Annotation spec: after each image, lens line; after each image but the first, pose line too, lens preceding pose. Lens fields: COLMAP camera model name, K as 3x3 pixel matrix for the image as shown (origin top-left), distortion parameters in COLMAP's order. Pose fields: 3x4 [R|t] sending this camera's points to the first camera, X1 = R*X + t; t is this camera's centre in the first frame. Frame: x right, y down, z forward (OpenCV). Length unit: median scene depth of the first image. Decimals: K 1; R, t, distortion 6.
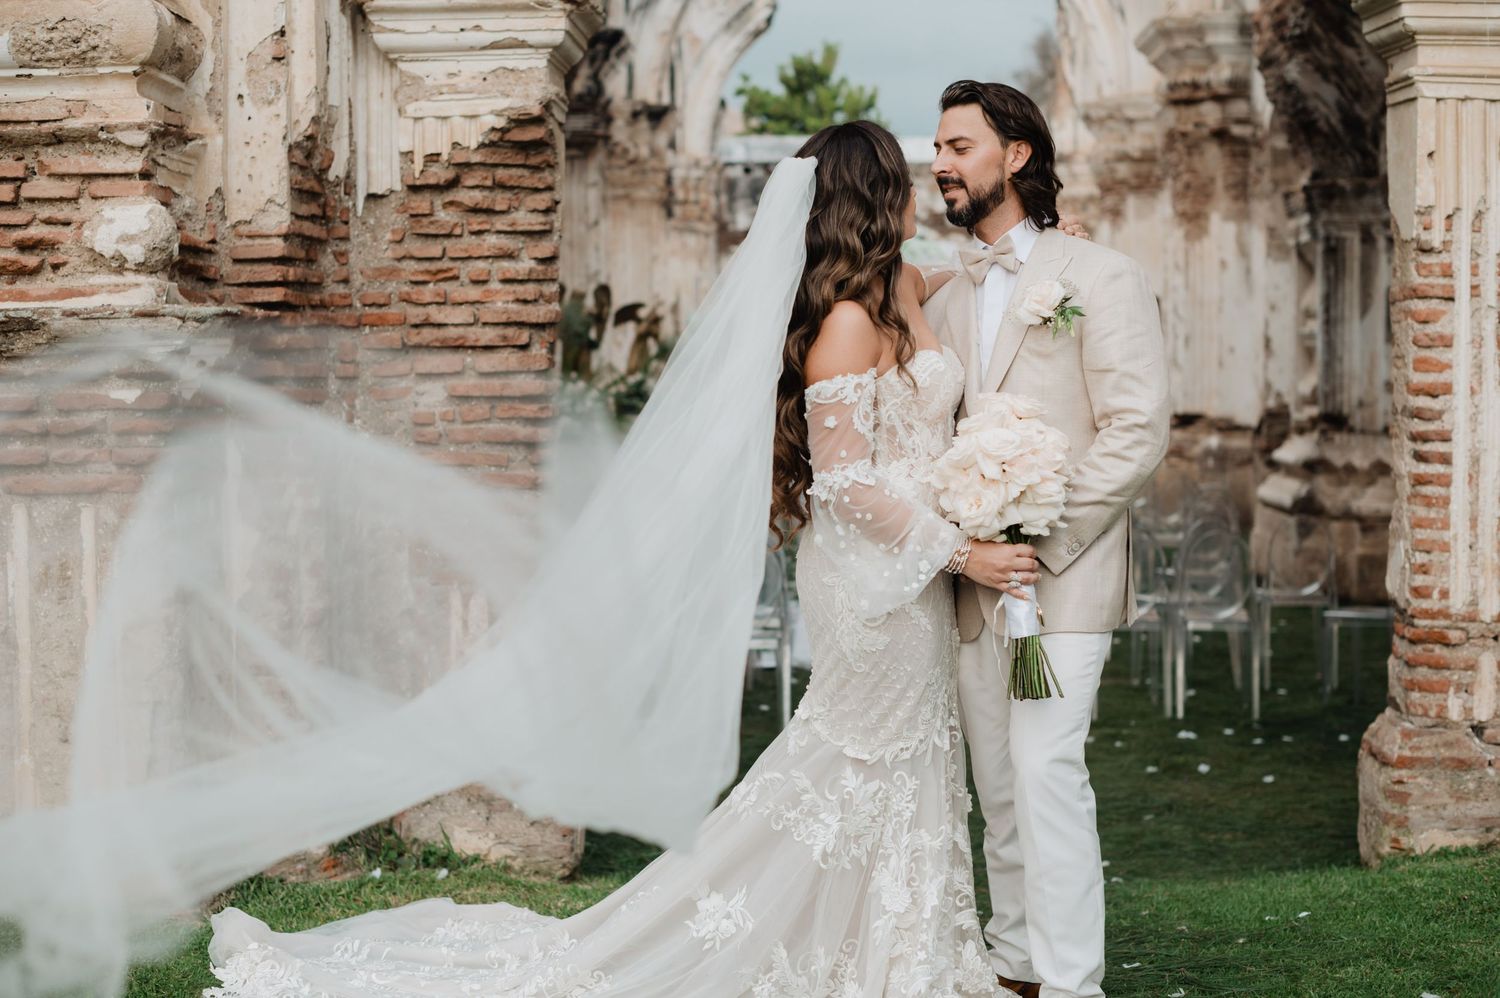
lens RADIAL K [[2223.4, 0, 738.3], [0, 2223.4, 491.0], [0, 0, 1]] dist [-0.136589, 0.129346]
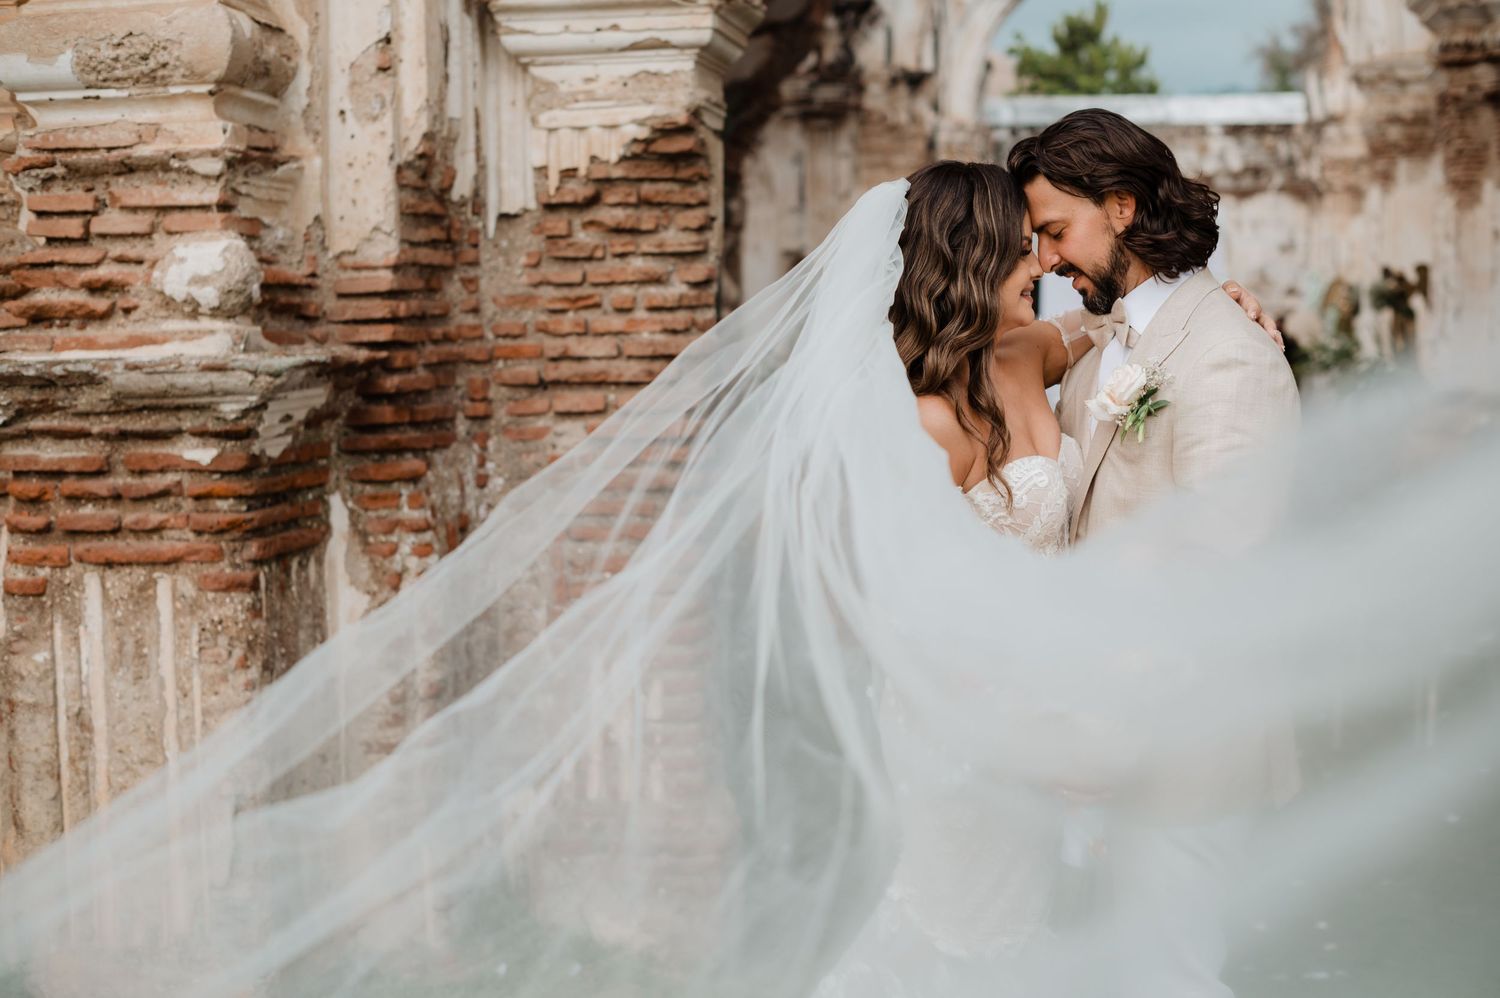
lens RADIAL K [[2172.2, 0, 750.7], [0, 2172.2, 527.0], [0, 0, 1]] dist [-0.147467, 0.181816]
pose [[0.992628, 0.007565, -0.120962, 0.041367], [-0.002818, 0.999221, 0.039361, -0.041195], [0.121165, -0.038730, 0.991876, 0.131289]]
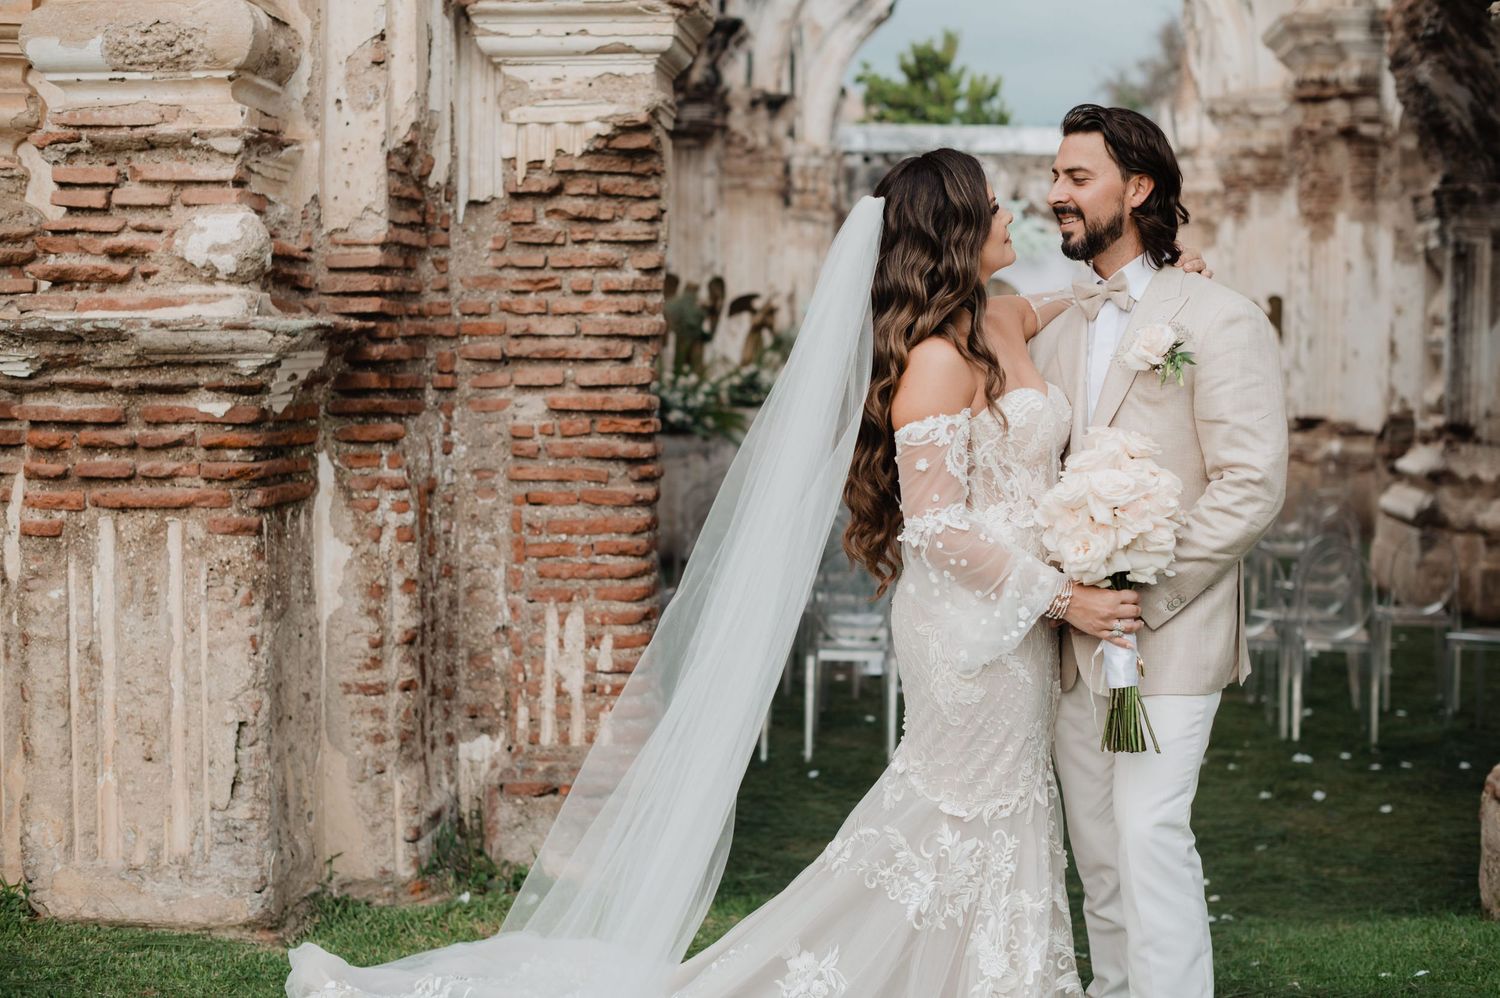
lens RADIAL K [[2230.6, 0, 750.0], [0, 2230.6, 499.0], [0, 0, 1]] dist [-0.134081, 0.124527]
pose [[0.998761, 0.019255, -0.045887, 0.003726], [-0.018809, 0.999772, 0.010140, -0.014867], [0.046072, -0.009264, 0.998895, 0.024949]]
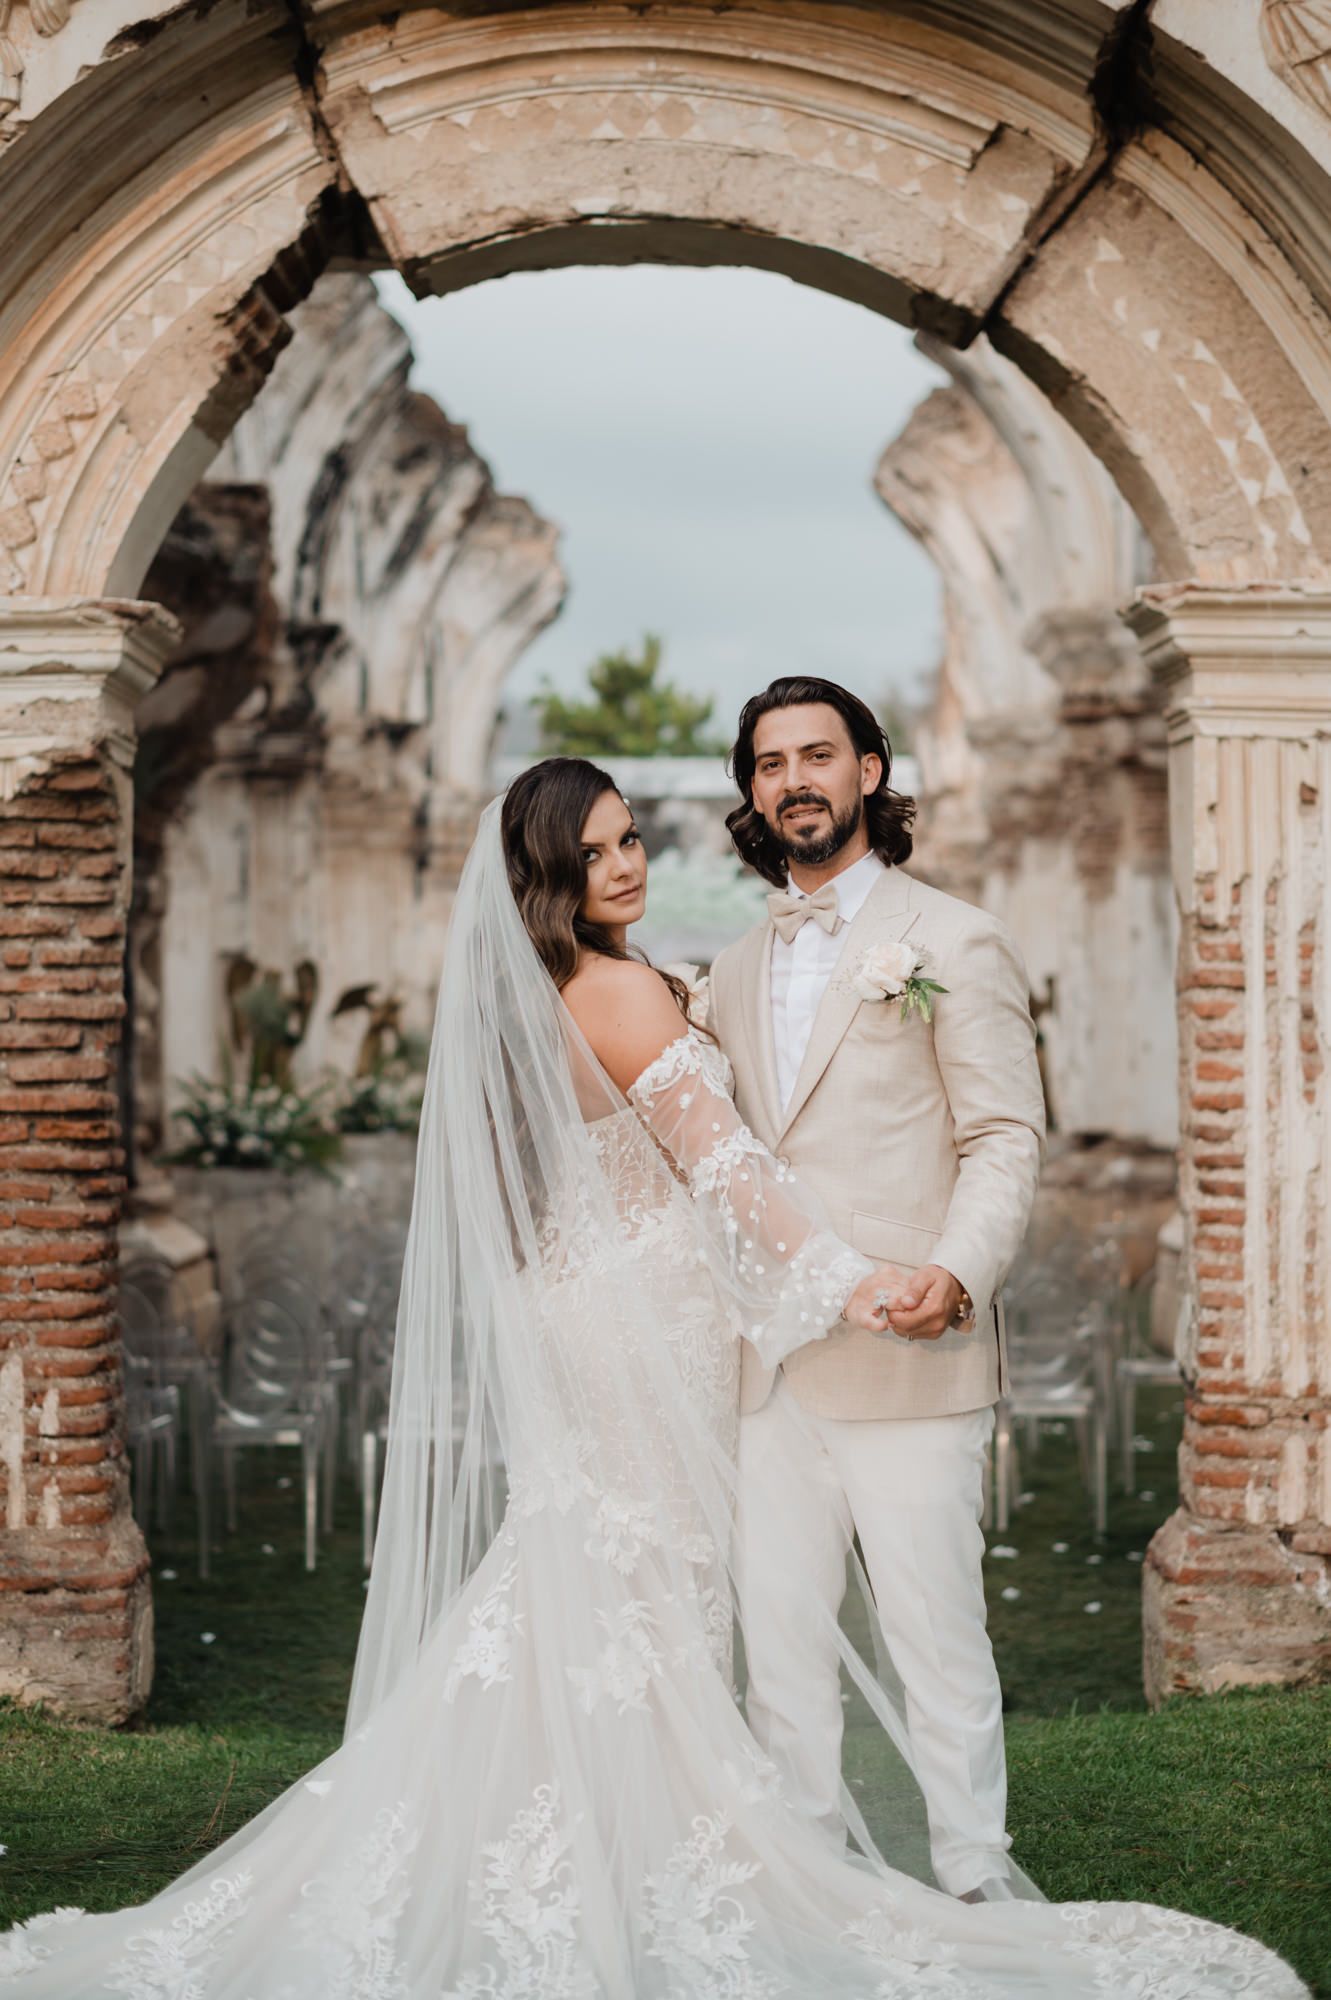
lens RADIAL K [[3022.5, 0, 633.9], [0, 3022.5, 1050.0], [0, 0, 1]] dist [-0.131998, -0.034854]
pose [[0.999616, 0.001073, 0.027702, 0.073505], [0.000642, 0.998086, -0.061830, 0.001673], [-0.027715, 0.061824, 0.997702, -0.073984]]
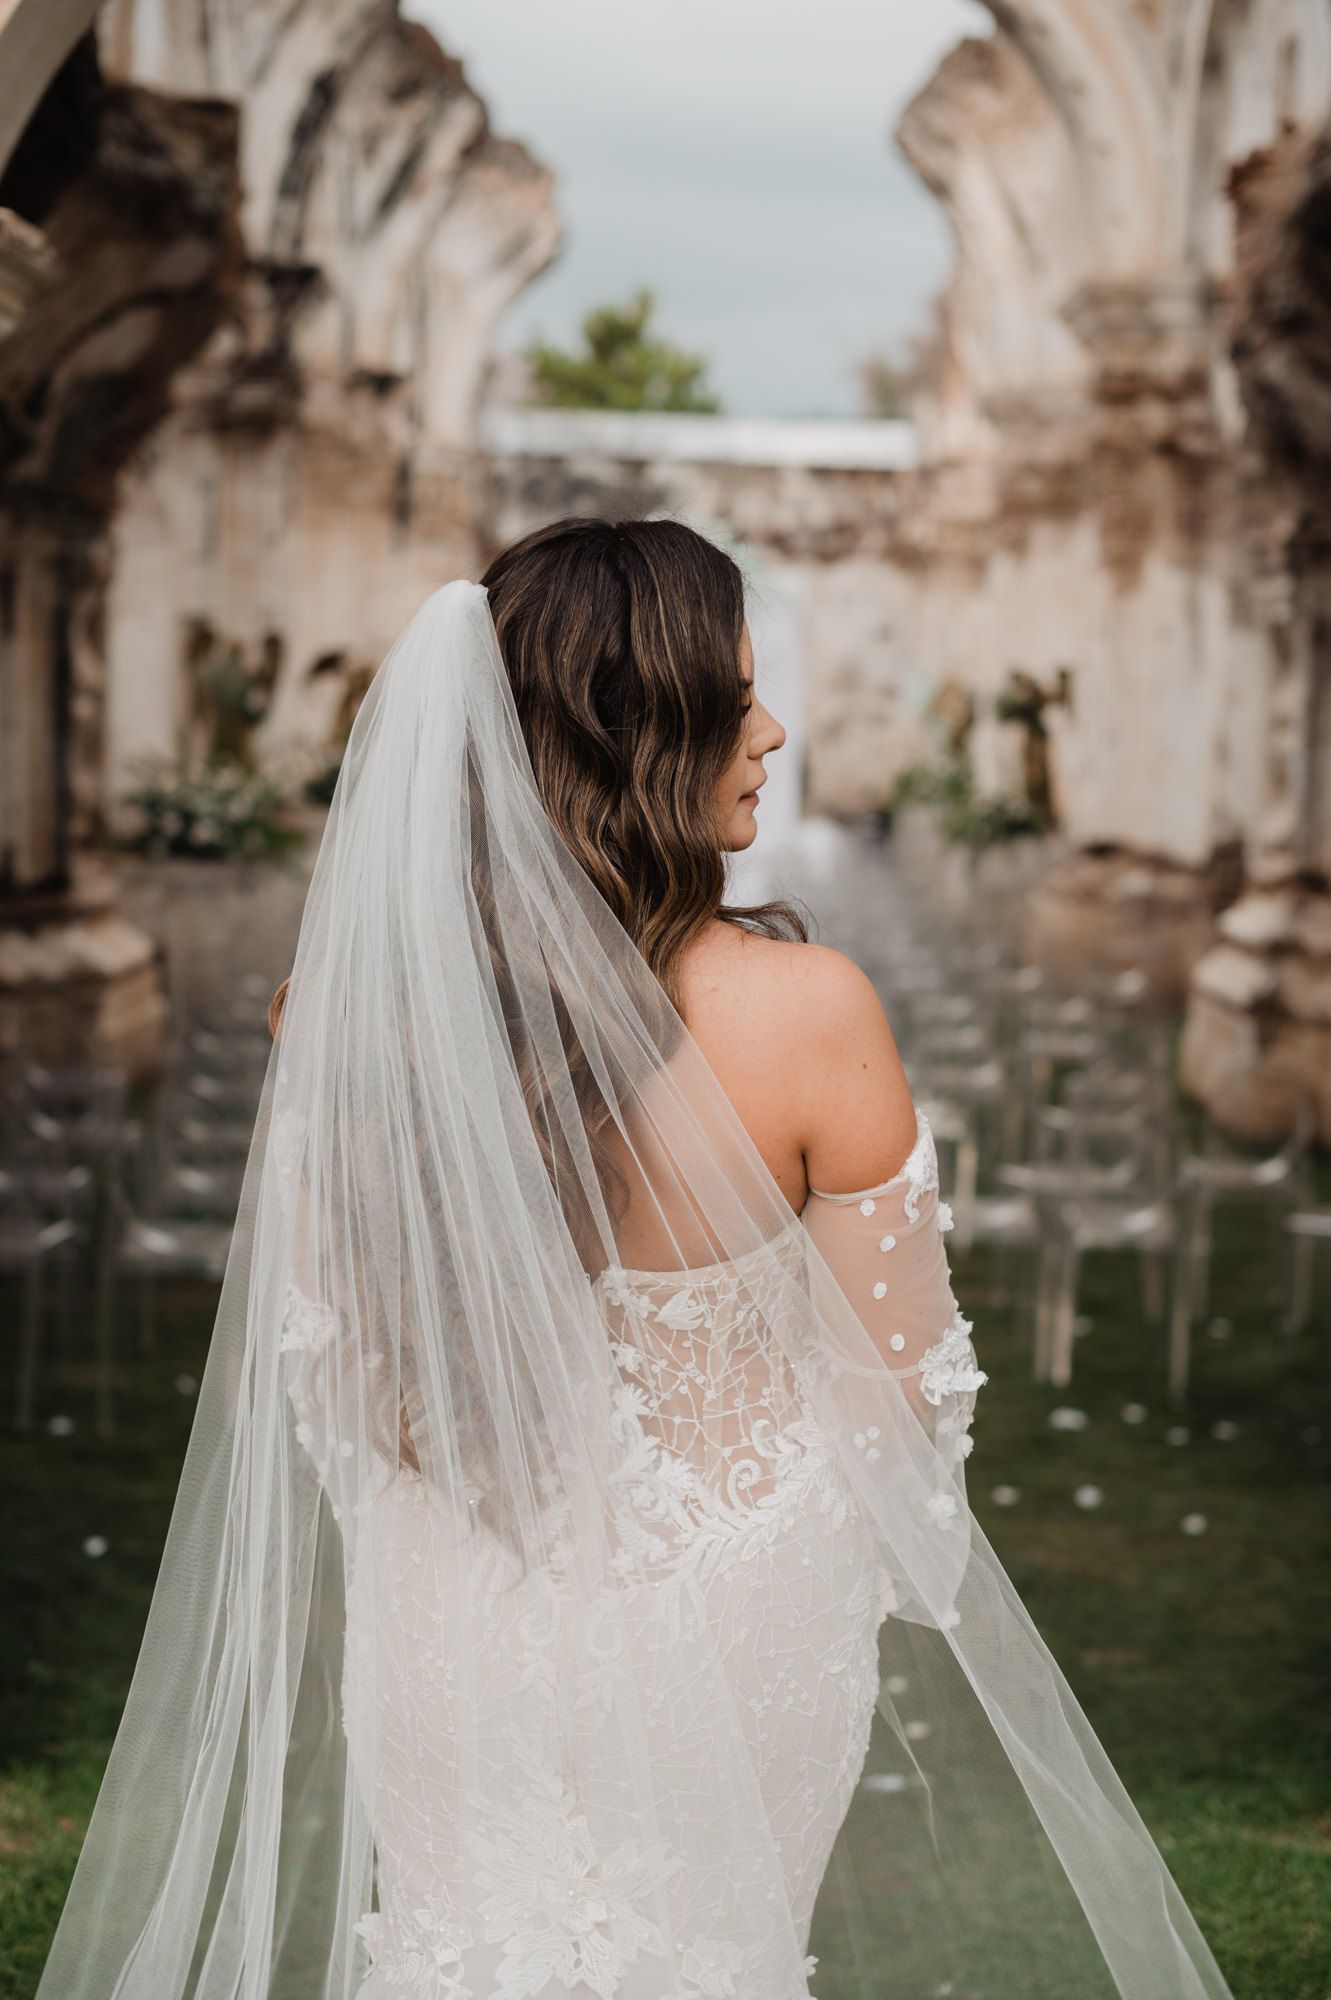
lens RADIAL K [[2929.2, 0, 637.0], [0, 2929.2, 1032.2], [0, 0, 1]] dist [-0.135217, 0.026591]
pose [[0.998618, 0.032286, 0.041463, 0.063754], [-0.034416, 0.998069, 0.051716, -0.064596], [-0.039713, -0.053072, 0.997801, 0.269207]]
